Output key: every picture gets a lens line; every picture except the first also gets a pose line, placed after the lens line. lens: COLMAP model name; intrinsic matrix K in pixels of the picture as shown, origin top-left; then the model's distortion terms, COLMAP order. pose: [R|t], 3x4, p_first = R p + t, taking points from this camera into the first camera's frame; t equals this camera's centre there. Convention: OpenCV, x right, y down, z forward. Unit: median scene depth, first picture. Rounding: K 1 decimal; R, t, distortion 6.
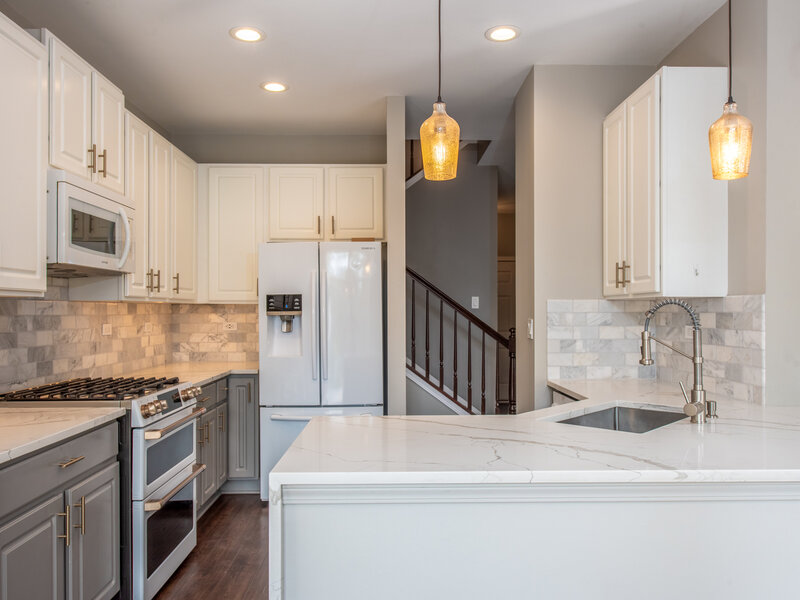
lens RADIAL K [[574.5, 0, 377.4], [0, 574.5, 304.6], [0, 0, 1]] dist [-0.001890, -0.000539]
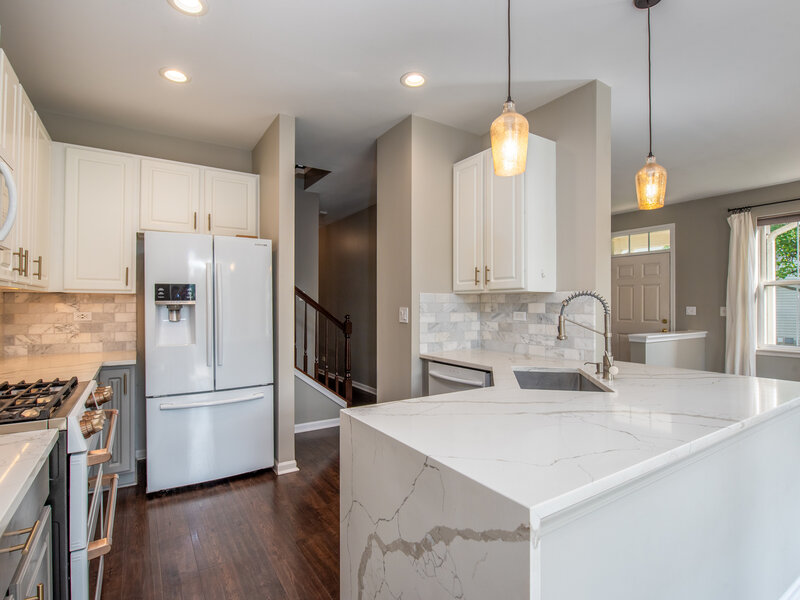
lens RADIAL K [[394.0, 0, 379.0], [0, 394.0, 299.9], [0, 0, 1]] dist [-0.013806, -0.000619]
pose [[0.858360, 0.009092, 0.512967, -0.224584], [-0.009333, 0.999954, -0.002105, 0.008859], [-0.512963, -0.002980, 0.858406, 0.239726]]
